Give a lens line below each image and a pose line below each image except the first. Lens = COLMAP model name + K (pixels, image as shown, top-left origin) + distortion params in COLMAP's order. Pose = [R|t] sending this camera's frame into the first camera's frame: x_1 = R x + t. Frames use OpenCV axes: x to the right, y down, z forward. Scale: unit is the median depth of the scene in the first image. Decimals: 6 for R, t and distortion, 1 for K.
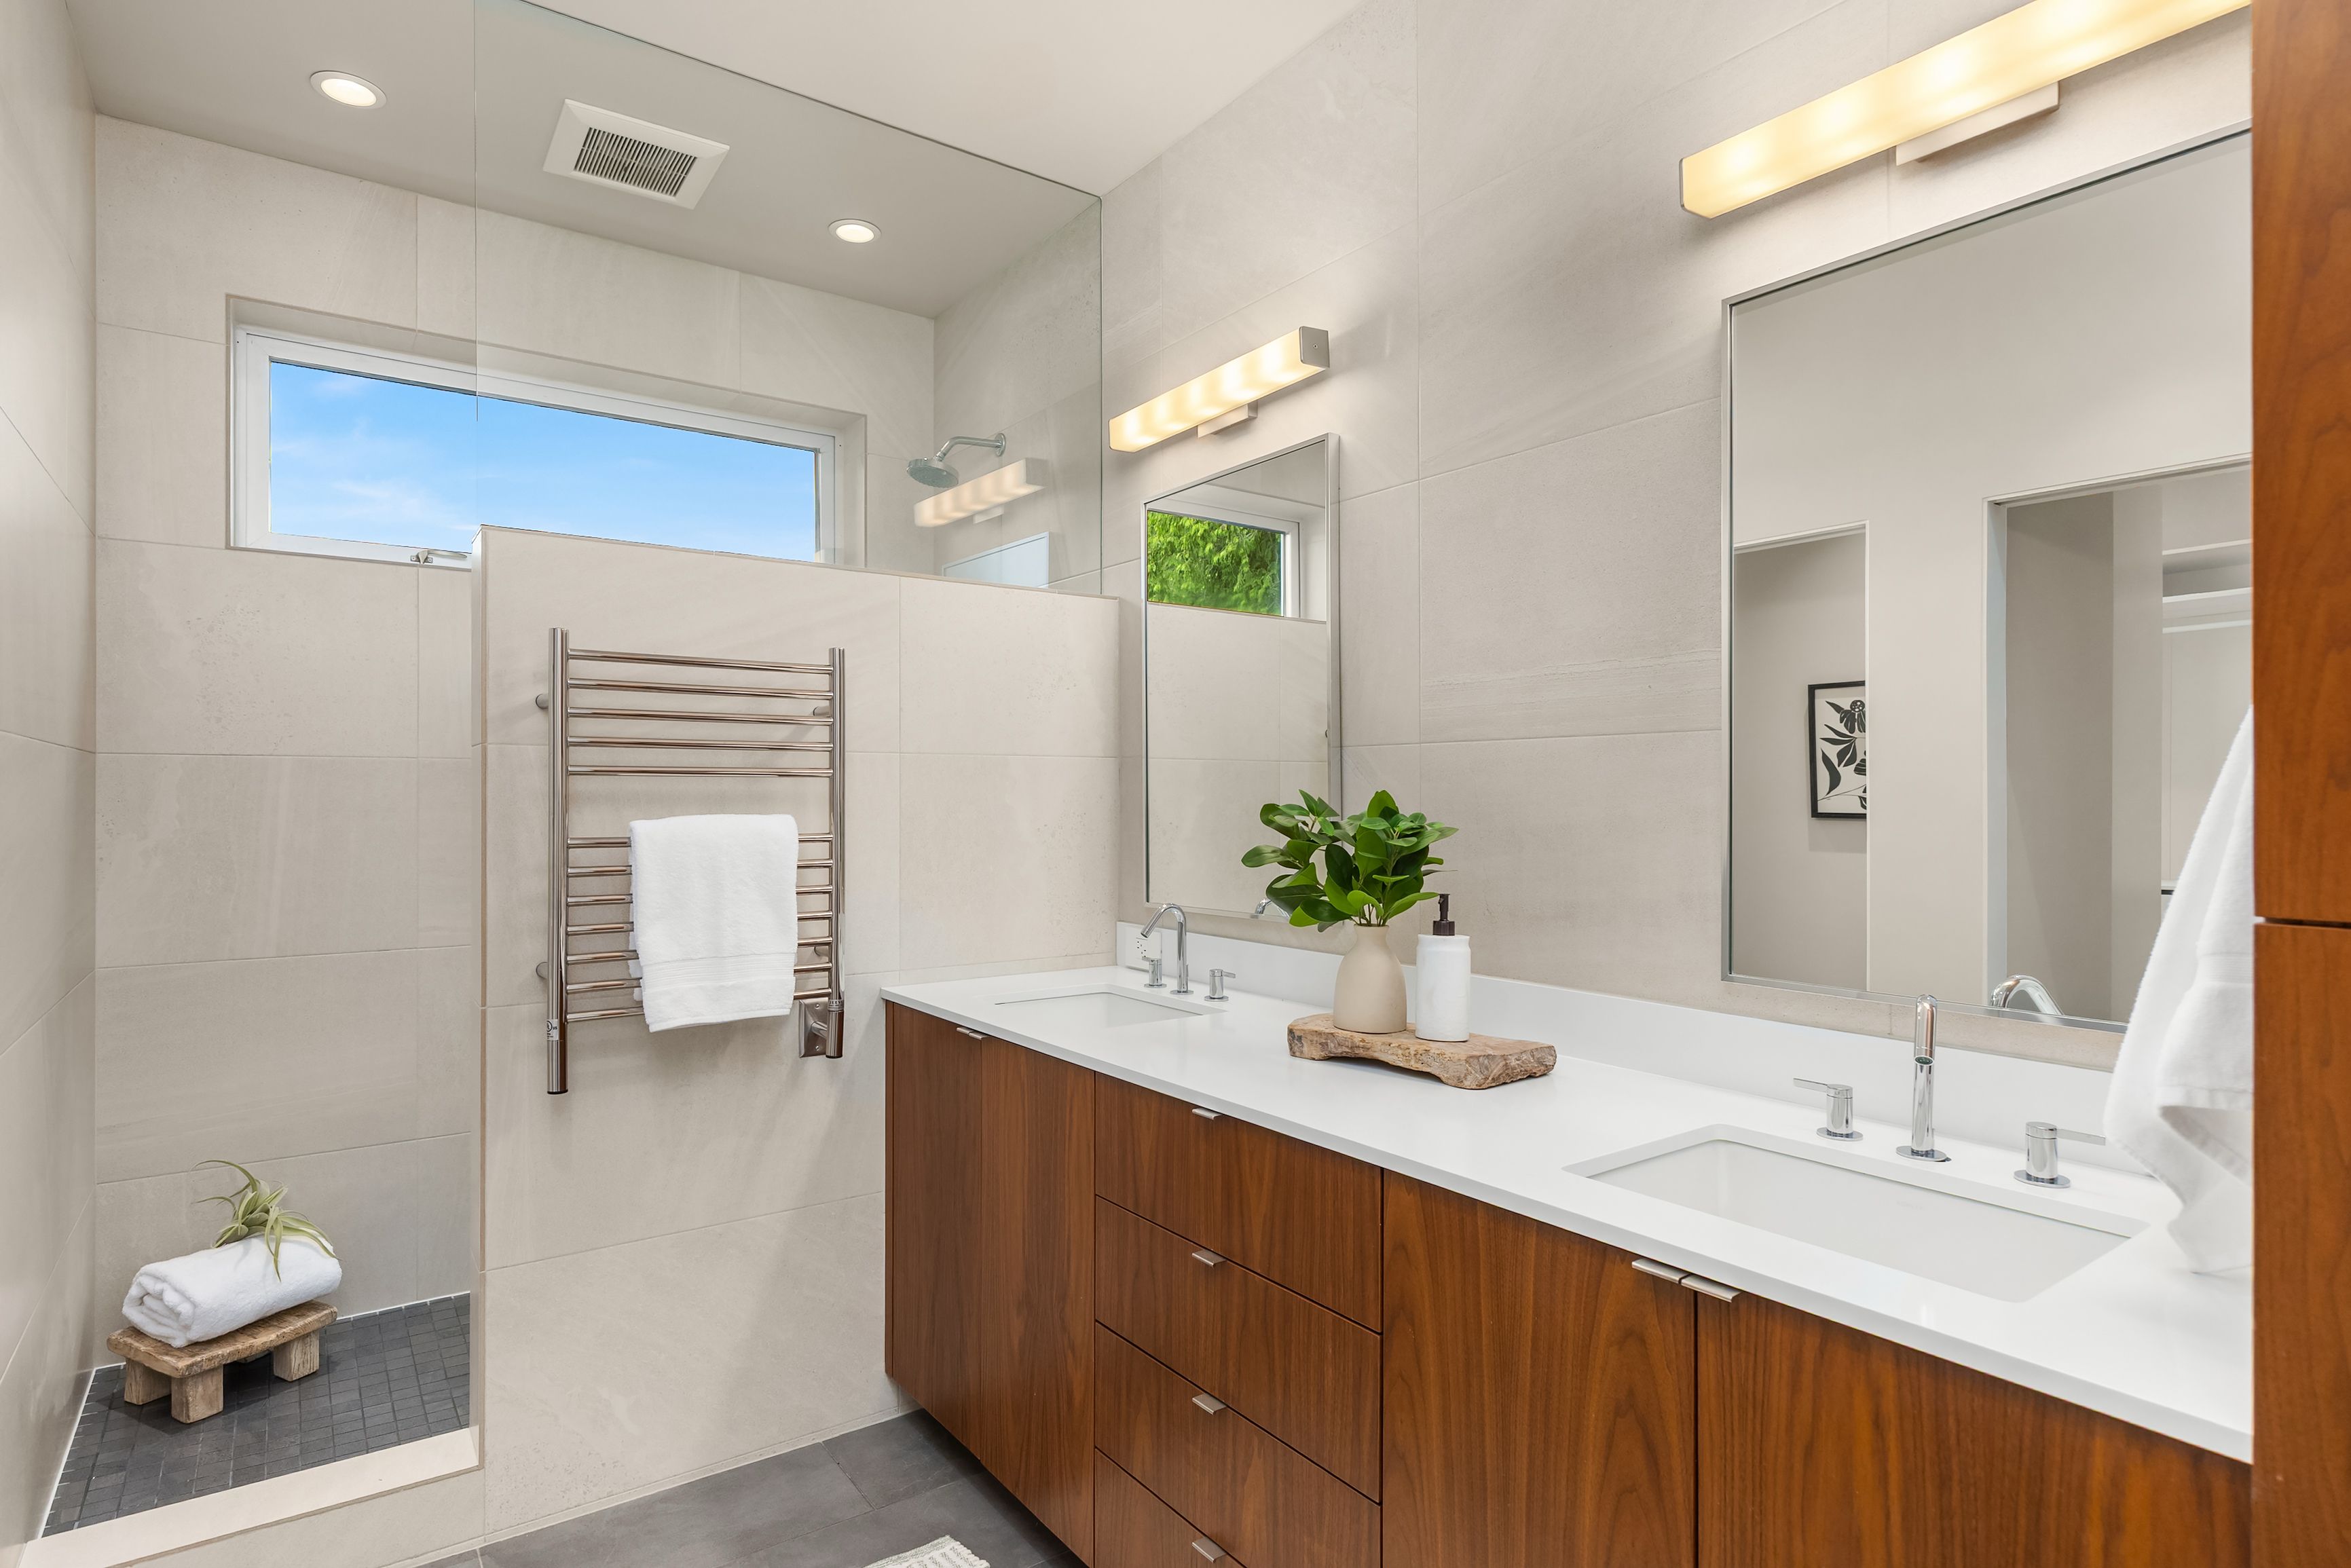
lens RADIAL K [[1228.2, 0, 1175.5], [0, 1228.2, 784.0], [0, 0, 1]] dist [0.002919, 0.001471]
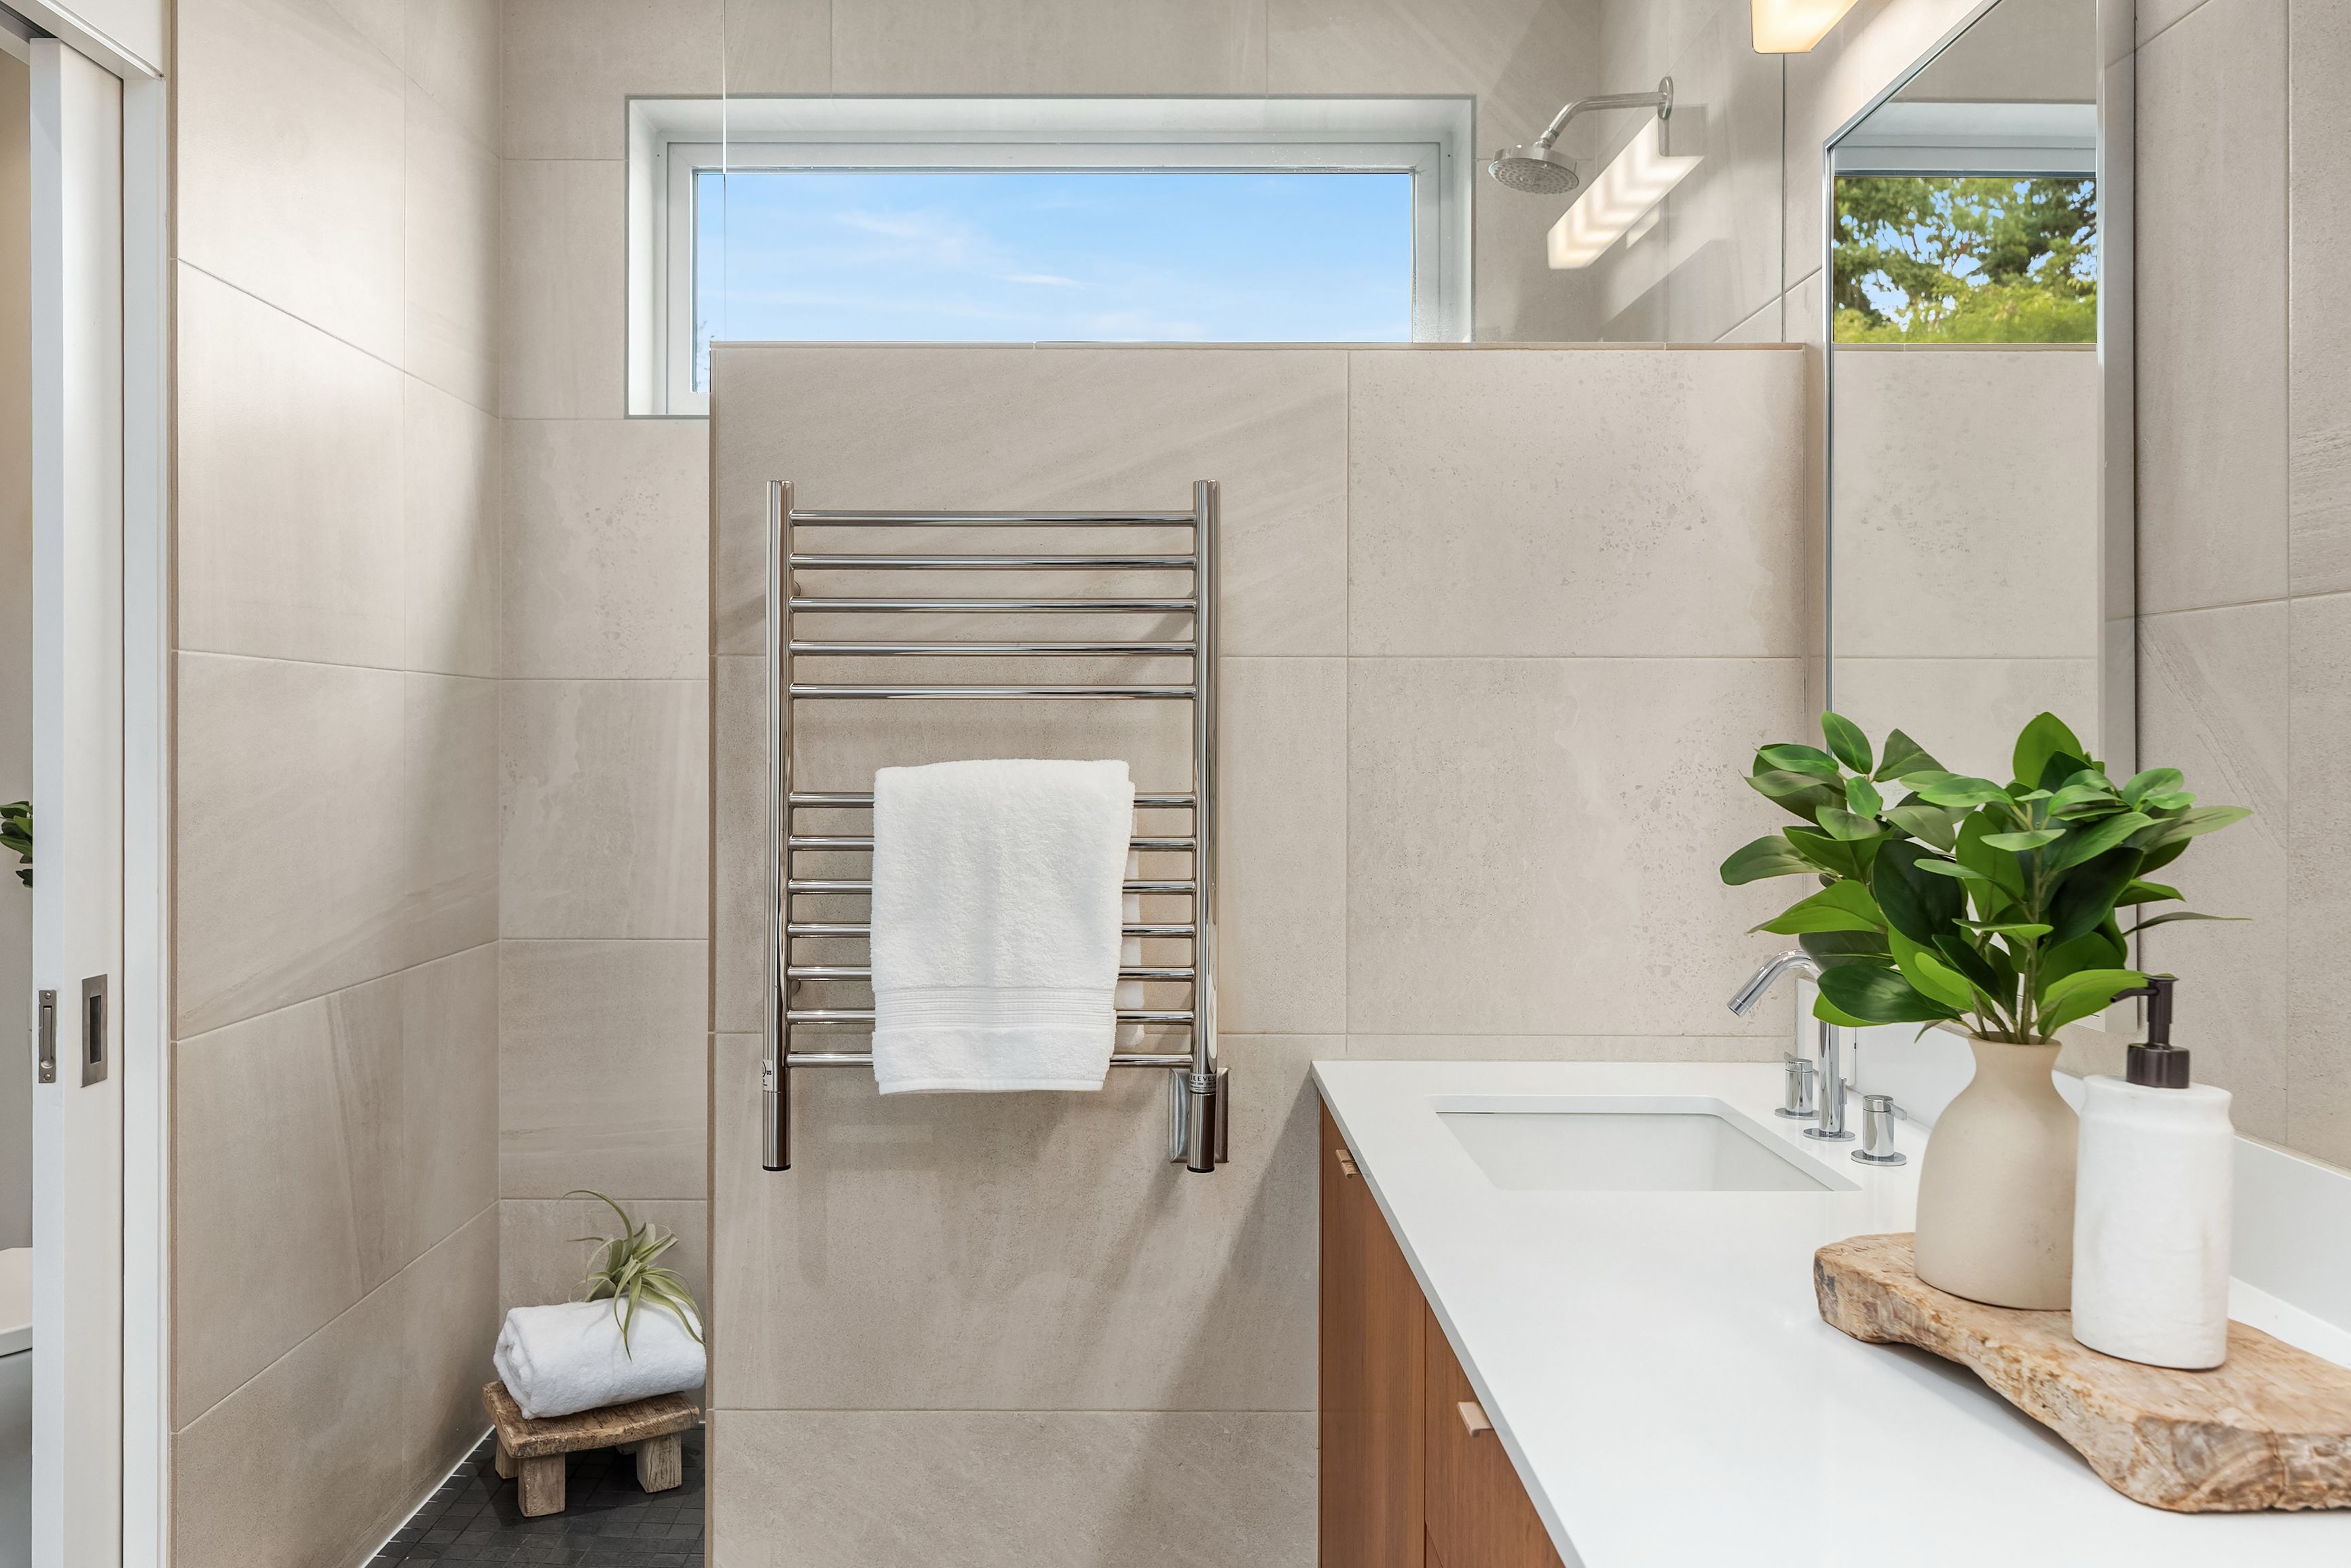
lens RADIAL K [[1870.0, 0, 1170.9], [0, 1870.0, 723.1], [0, 0, 1]] dist [-0.001529, 0.011967]
pose [[0.807275, -0.003284, -0.590167, 0.249588], [0.004990, 0.999987, 0.001261, 0.005164], [0.590155, -0.003962, 0.807280, 0.266986]]
